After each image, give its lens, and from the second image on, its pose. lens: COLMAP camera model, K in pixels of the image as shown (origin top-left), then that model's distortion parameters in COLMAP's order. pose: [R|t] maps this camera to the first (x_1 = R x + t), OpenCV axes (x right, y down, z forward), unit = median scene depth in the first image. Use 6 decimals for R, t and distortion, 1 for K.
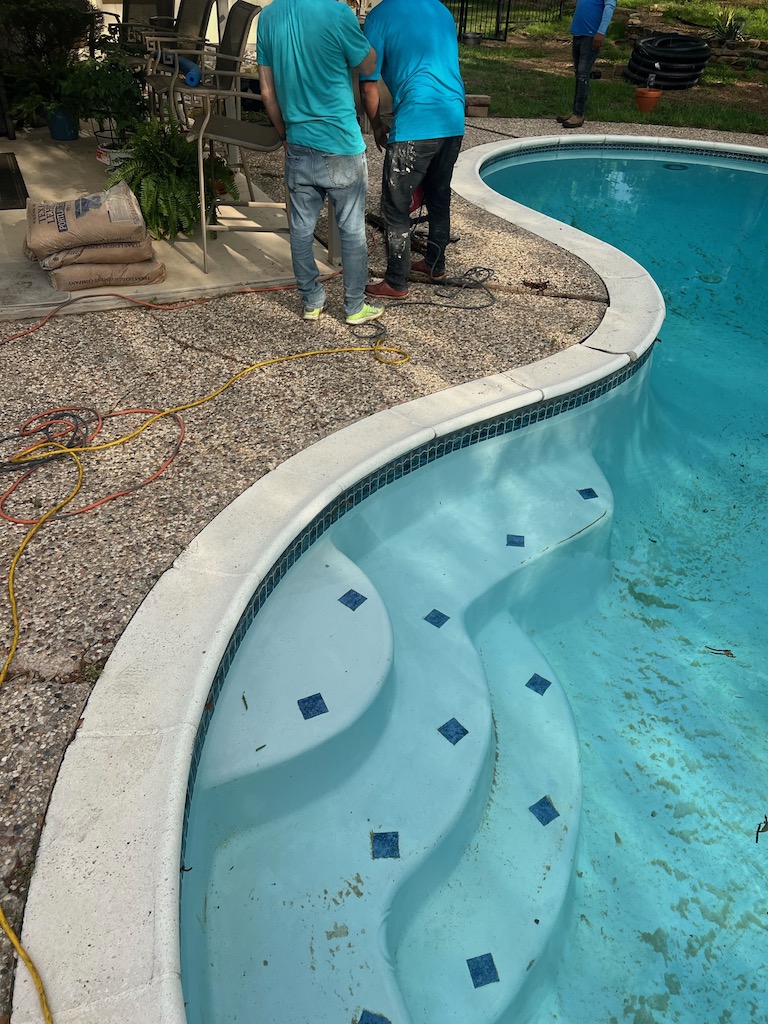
lens RADIAL K [[769.0, 0, 387.9], [0, 769.0, 507.2], [0, 0, 1]] dist [0.044091, -0.049773]
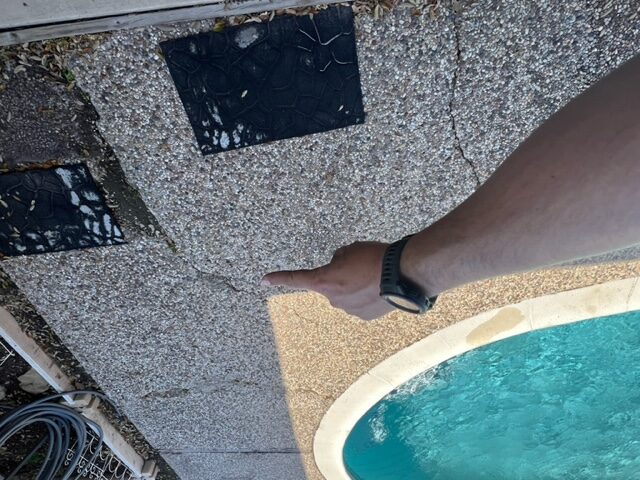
lens RADIAL K [[314.1, 0, 318.9], [0, 314.1, 238.7], [0, 0, 1]] dist [-0.001335, 0.000780]
pose [[0.938107, 0.287399, 0.193280, -0.584998], [-0.206088, 0.014695, 0.978423, -0.697660], [0.278357, -0.957698, 0.073015, 1.009014]]
